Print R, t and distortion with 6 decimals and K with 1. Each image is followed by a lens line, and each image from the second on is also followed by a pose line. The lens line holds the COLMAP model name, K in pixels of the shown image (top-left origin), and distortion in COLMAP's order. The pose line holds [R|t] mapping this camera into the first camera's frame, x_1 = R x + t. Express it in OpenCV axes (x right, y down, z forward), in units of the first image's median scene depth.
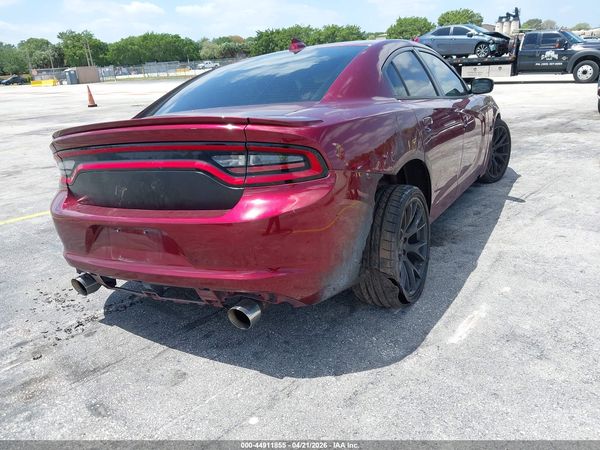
lens RADIAL K [[478.6, 0, 296.6], [0, 478.6, 228.1], [0, 0, 1]] dist [0.009363, -0.011233]
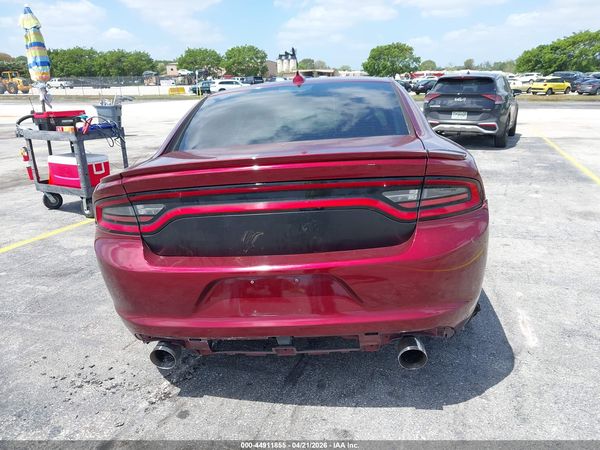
lens RADIAL K [[478.6, 0, 298.8], [0, 478.6, 221.4], [0, 0, 1]] dist [0.009363, -0.011233]
pose [[0.911864, -0.066789, 0.405023, -0.440511], [0.093898, 0.994452, -0.047414, -0.037415], [-0.399609, 0.081266, 0.913076, 0.119339]]
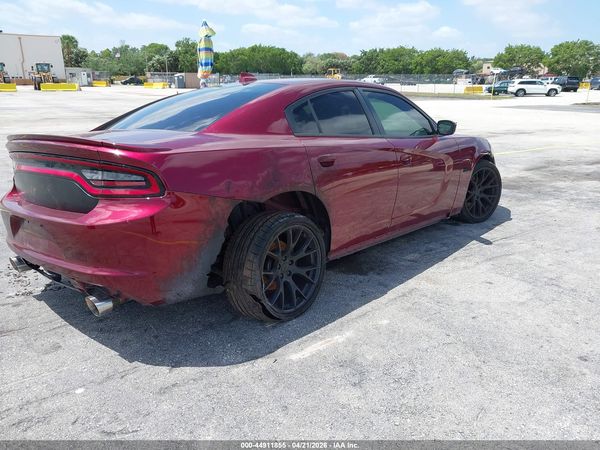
lens RADIAL K [[478.6, 0, 301.9], [0, 478.6, 227.7], [0, 0, 1]] dist [0.009363, -0.011233]
pose [[0.979031, 0.121664, -0.163391, 0.352437], [-0.126906, 0.991671, -0.021998, -0.028063], [0.159354, 0.042272, 0.986316, -0.066743]]
